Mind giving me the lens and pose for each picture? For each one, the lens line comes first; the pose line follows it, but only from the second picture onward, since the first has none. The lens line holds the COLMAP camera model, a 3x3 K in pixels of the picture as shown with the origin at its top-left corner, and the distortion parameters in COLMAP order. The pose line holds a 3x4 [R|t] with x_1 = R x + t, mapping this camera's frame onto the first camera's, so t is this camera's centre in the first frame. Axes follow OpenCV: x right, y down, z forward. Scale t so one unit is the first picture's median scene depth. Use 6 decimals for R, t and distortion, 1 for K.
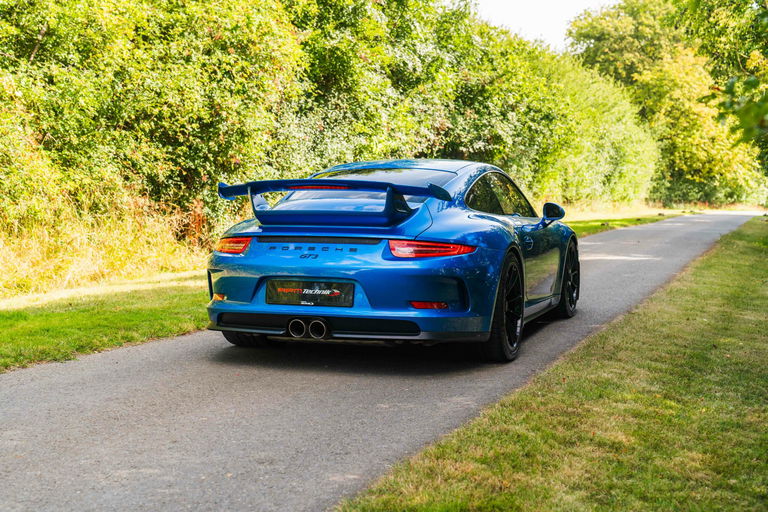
lens RADIAL K [[1080.1, 0, 383.3], [0, 1080.1, 253.4], [0, 0, 1]] dist [0.014175, 0.000000]
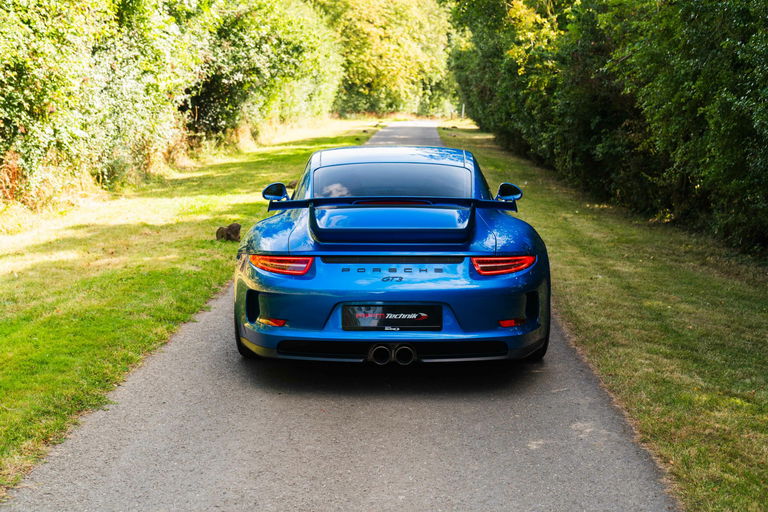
lens RADIAL K [[984.4, 0, 381.3], [0, 984.4, 254.2], [0, 0, 1]] dist [-0.000297, 0.000000]
pose [[0.950823, -0.050952, 0.305516, -0.076705], [0.020396, 0.994536, 0.102386, -0.024158], [-0.309063, -0.091120, 0.946666, 0.044984]]
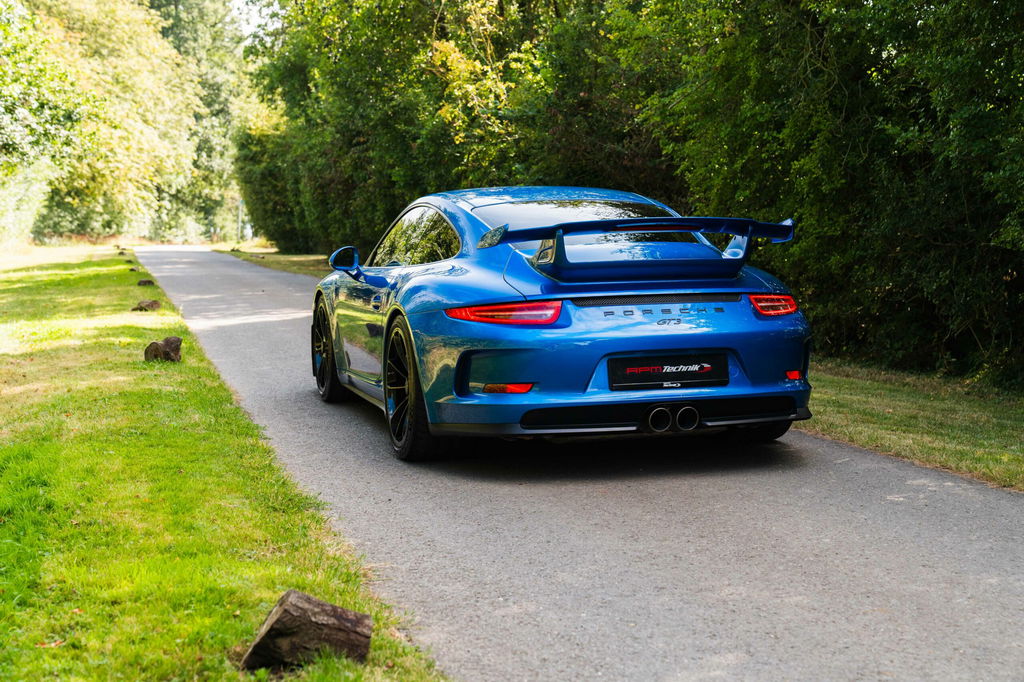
lens RADIAL K [[1497.5, 0, 516.0], [0, 1497.5, 344.3], [0, 0, 1]] dist [0.047354, 0.000000]
pose [[0.823936, -0.065430, 0.562893, -0.167710], [0.050976, 0.997843, 0.041371, -0.006799], [-0.564386, -0.005393, 0.825494, 0.047338]]
